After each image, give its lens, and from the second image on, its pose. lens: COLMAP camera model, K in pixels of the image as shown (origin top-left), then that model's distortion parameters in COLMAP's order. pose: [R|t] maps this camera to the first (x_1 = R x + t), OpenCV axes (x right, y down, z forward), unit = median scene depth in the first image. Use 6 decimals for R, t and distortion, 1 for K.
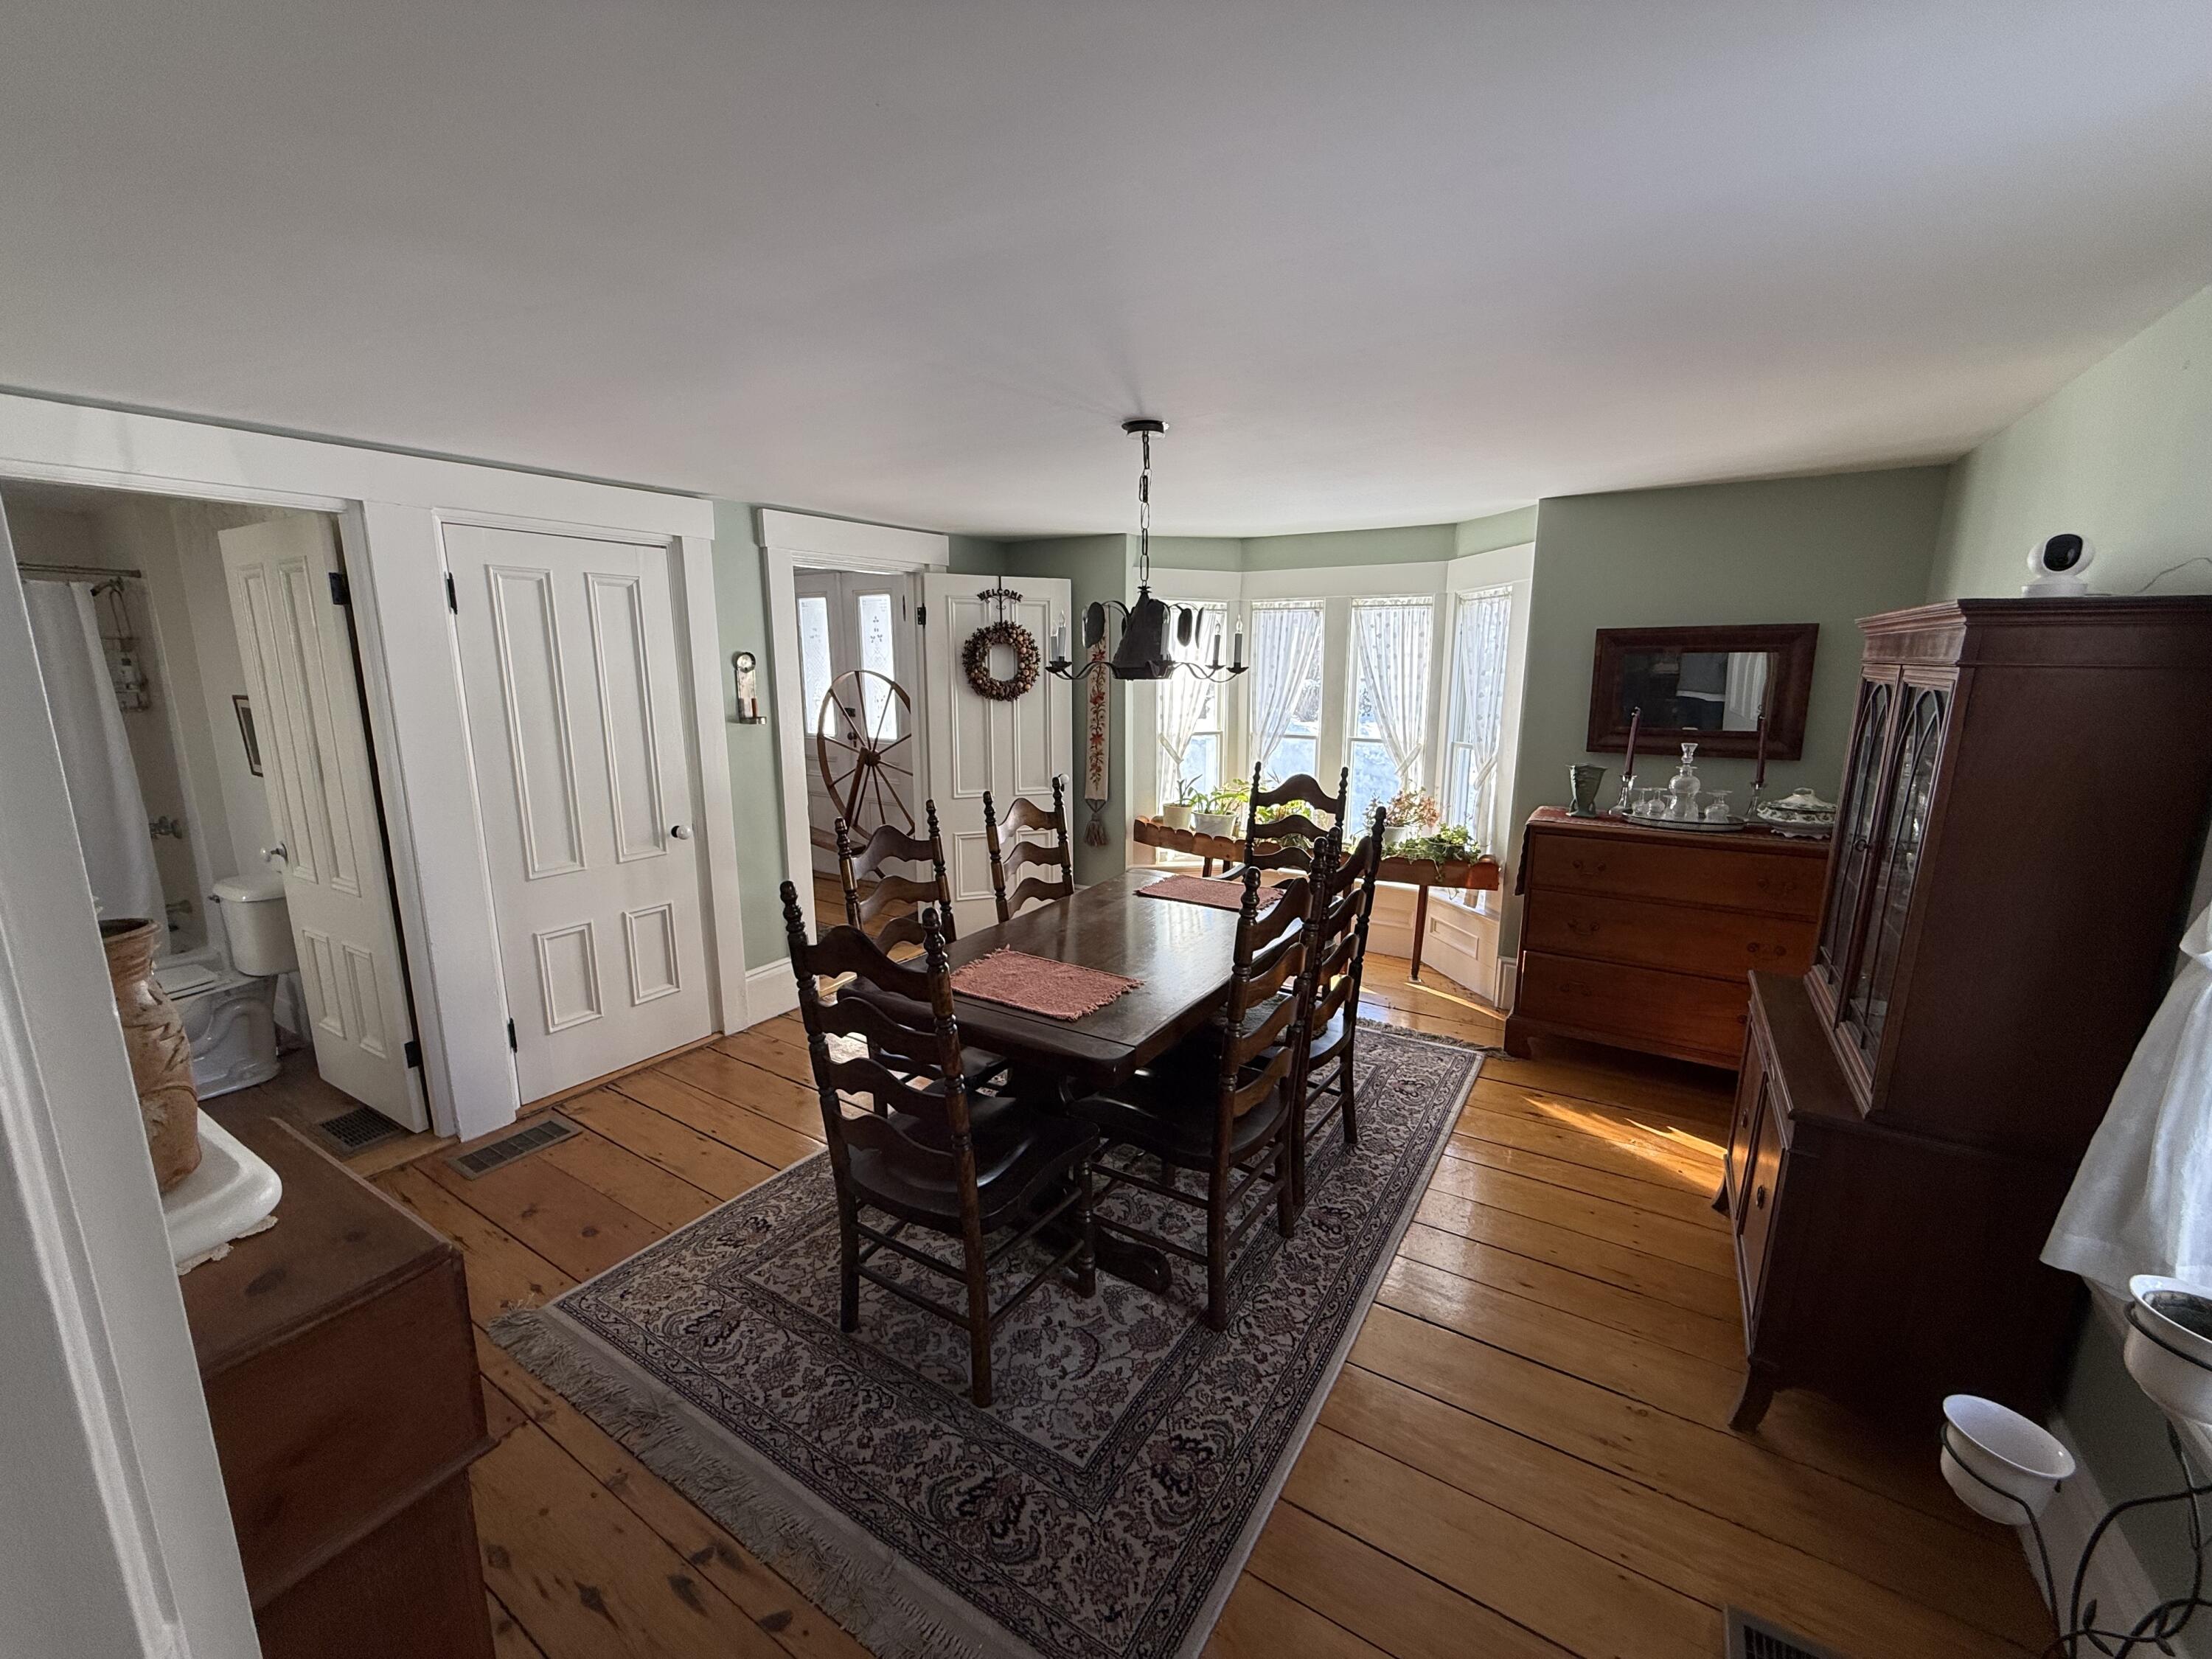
lens RADIAL K [[880.9, 0, 1096.2], [0, 880.9, 830.2], [0, 0, 1]] dist [0.002392, -0.000485]
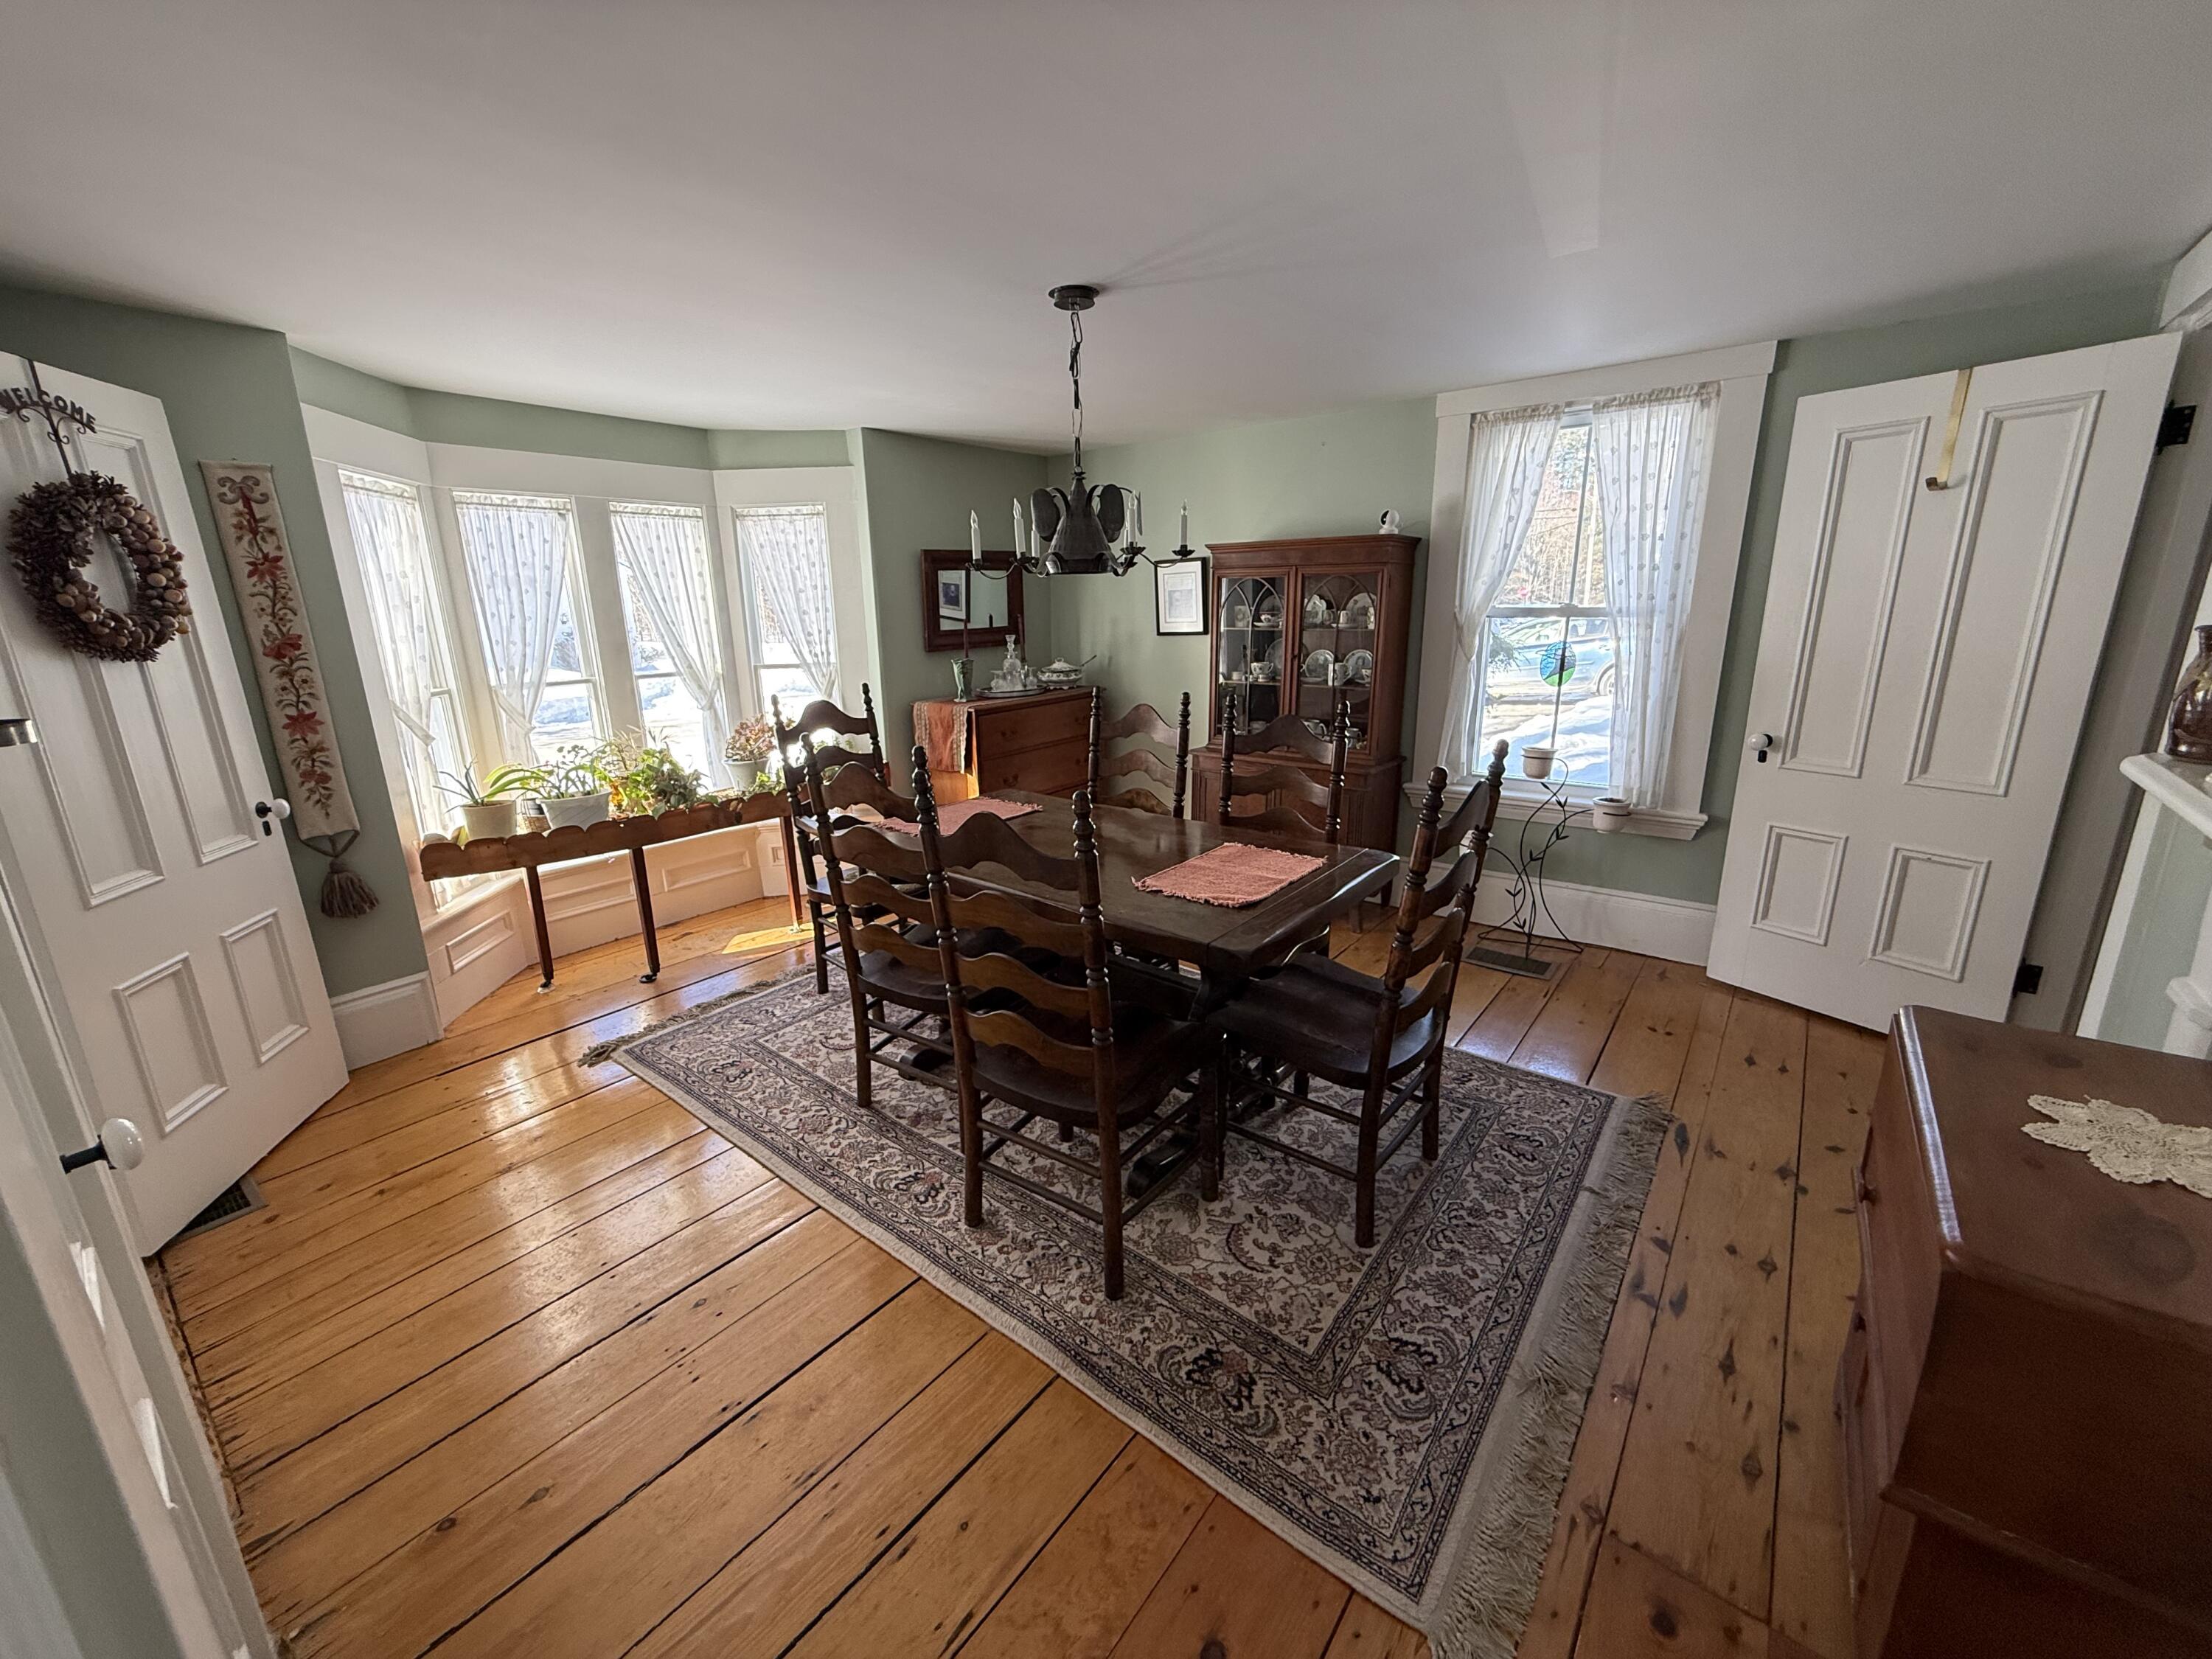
lens RADIAL K [[880.9, 0, 1098.9], [0, 880.9, 829.1], [0, 0, 1]] dist [0.002392, -0.000485]
pose [[0.103974, -0.257015, 0.960798, -0.708319], [0.210917, 0.949759, 0.231238, -0.095240], [-0.971958, 0.178606, 0.152959, 0.674365]]
